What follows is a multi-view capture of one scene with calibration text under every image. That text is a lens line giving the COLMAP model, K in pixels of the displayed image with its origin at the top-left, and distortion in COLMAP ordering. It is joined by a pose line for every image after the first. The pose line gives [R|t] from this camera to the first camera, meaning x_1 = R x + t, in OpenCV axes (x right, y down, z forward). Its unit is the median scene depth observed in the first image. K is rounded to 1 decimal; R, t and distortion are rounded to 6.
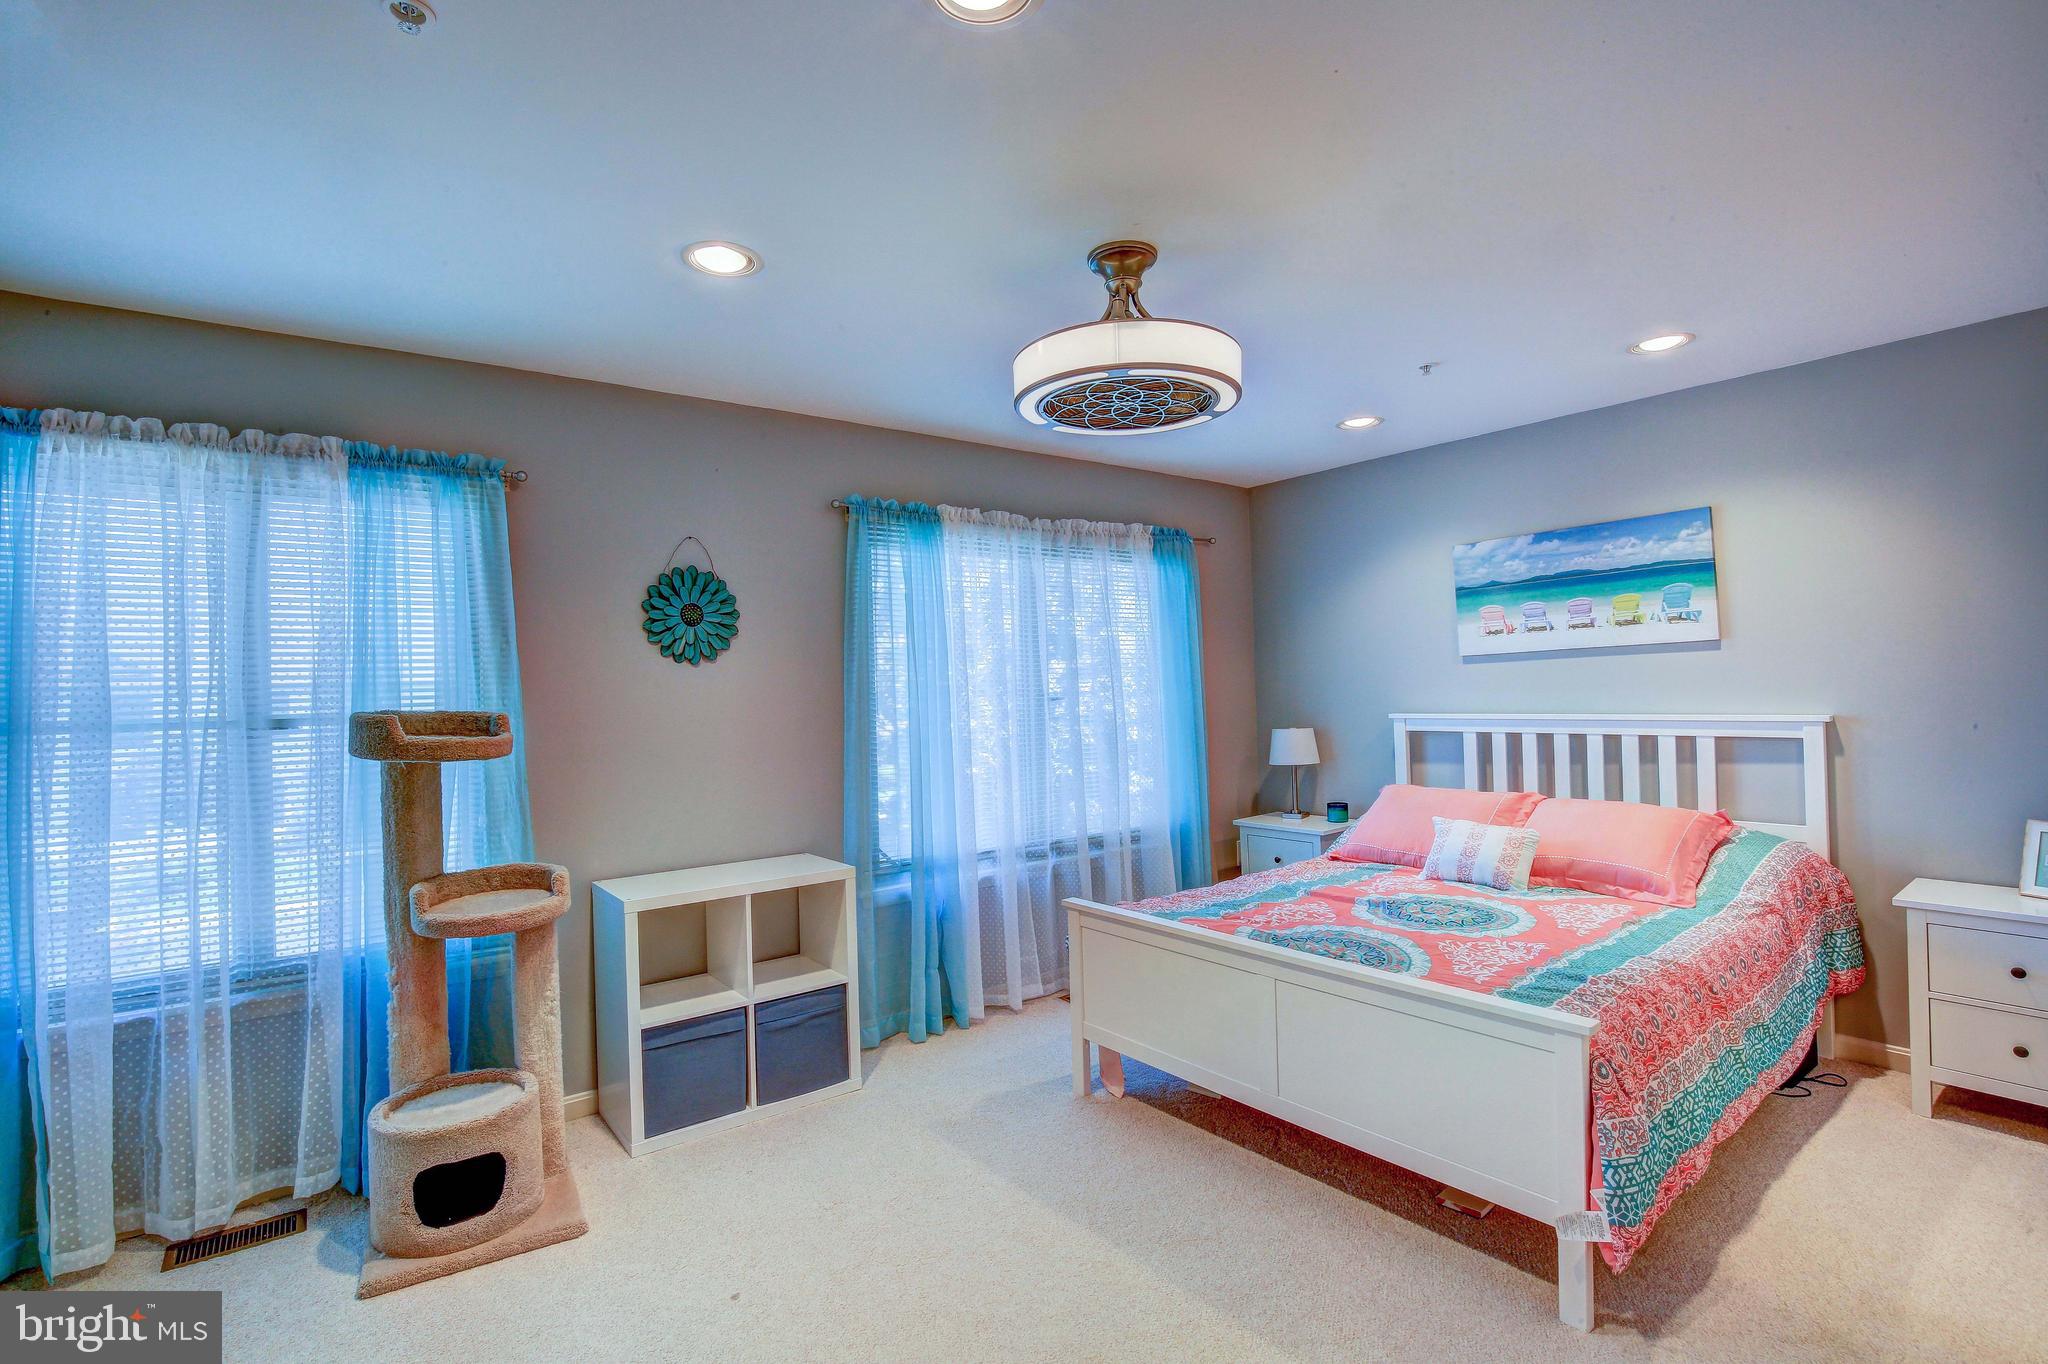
lens RADIAL K [[945.8, 0, 1024.7], [0, 945.8, 694.5], [0, 0, 1]] dist [-0.036076, 0.008039]
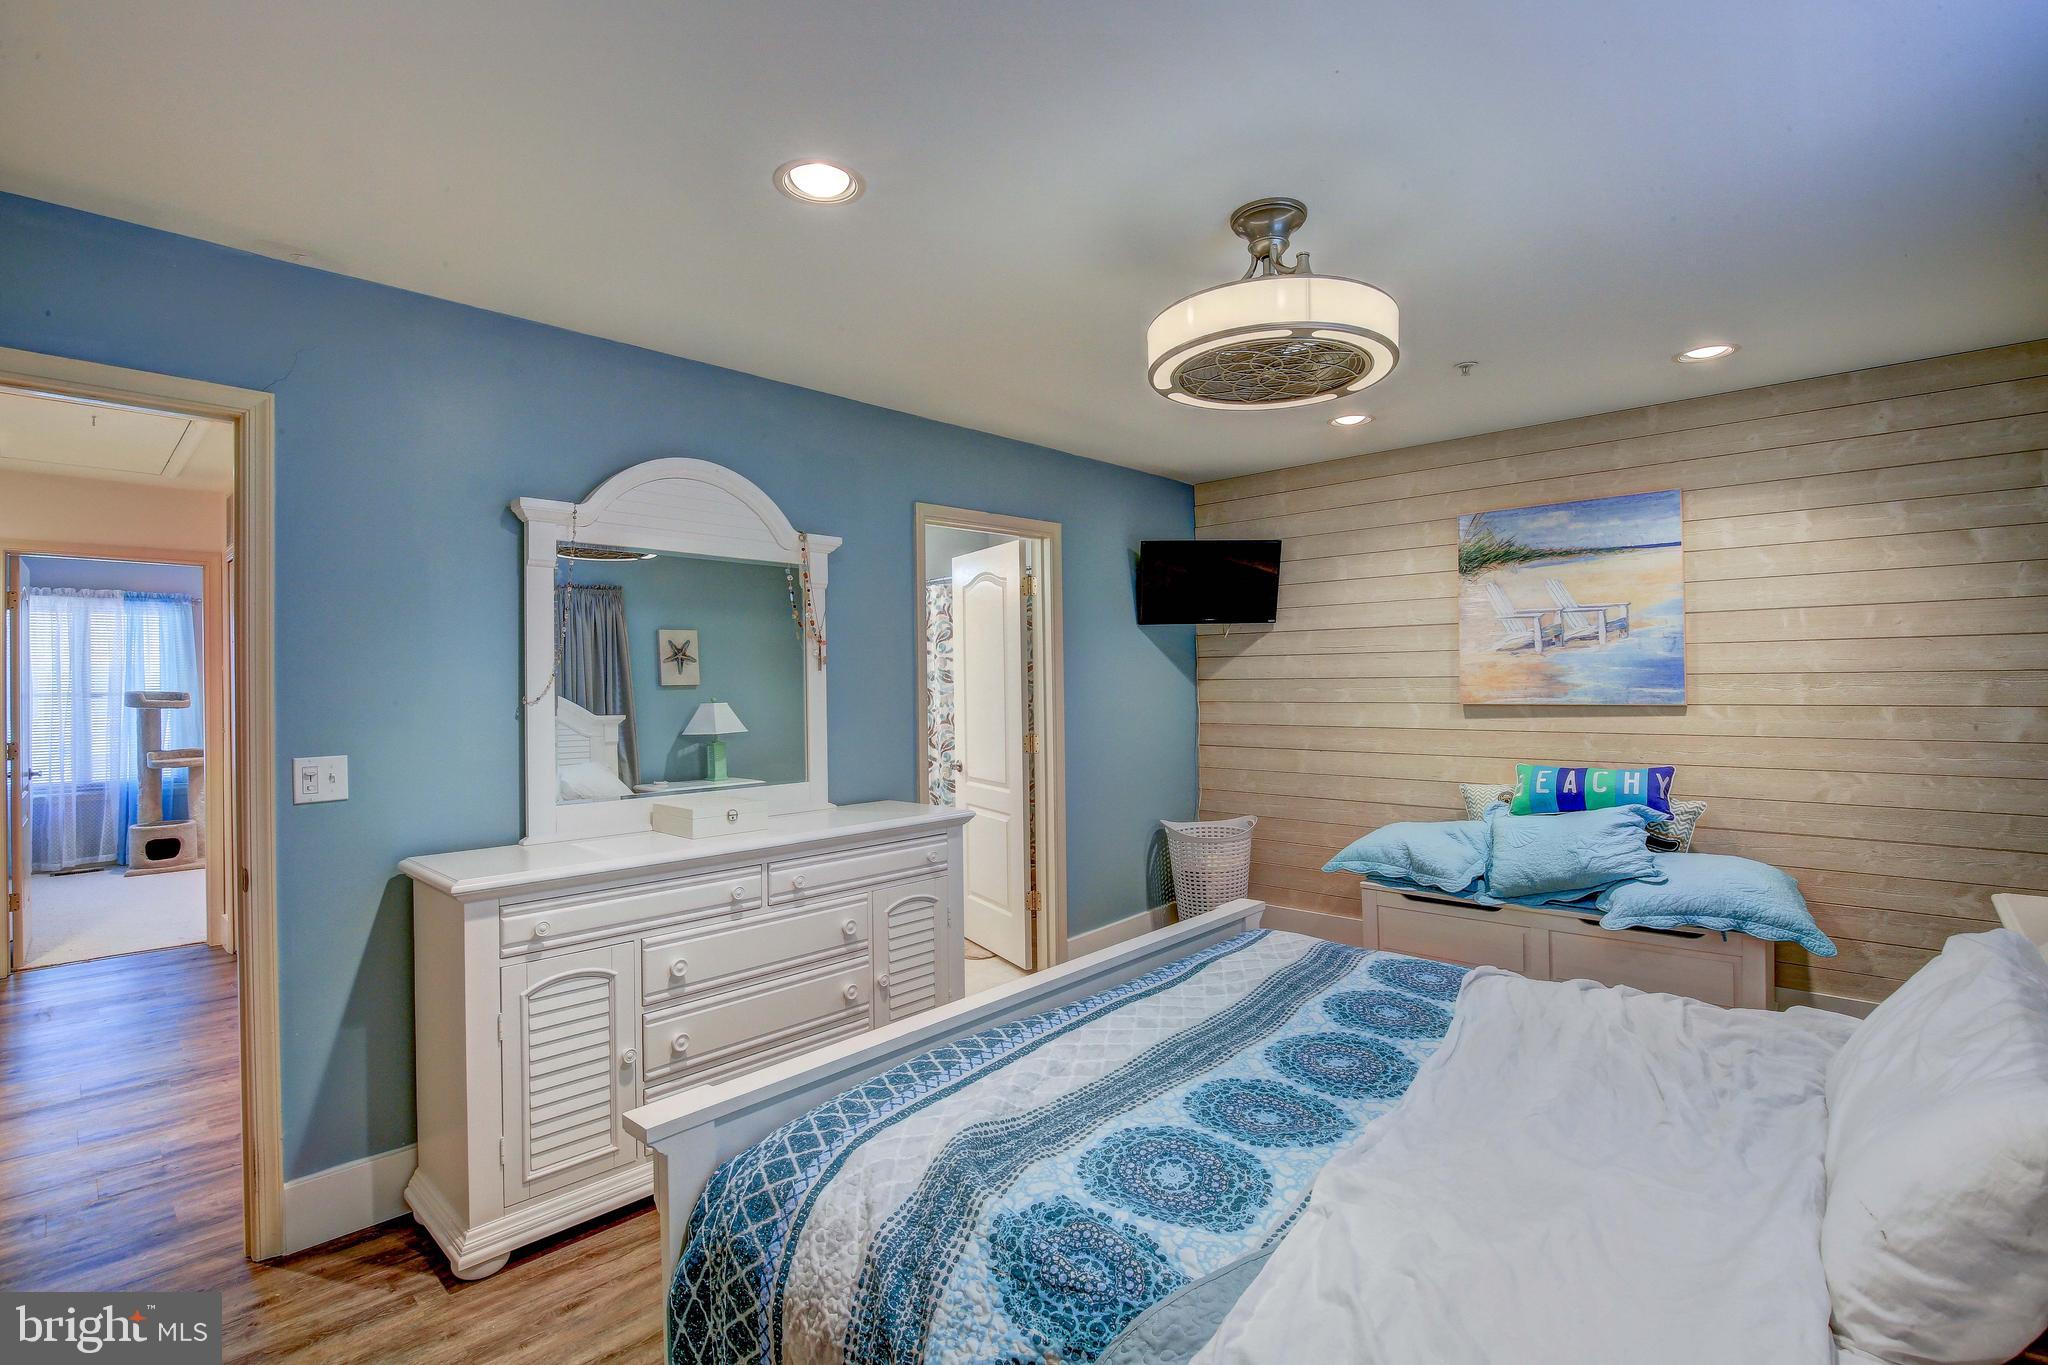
lens RADIAL K [[945.8, 0, 1006.0], [0, 945.8, 665.3], [0, 0, 1]] dist [-0.036076, 0.008039]
pose [[0.988698, 0.006716, 0.149770, 1.473559], [-0.005369, 0.999941, -0.009392, -0.047645], [-0.149824, 0.008482, 0.988676, -2.126750]]
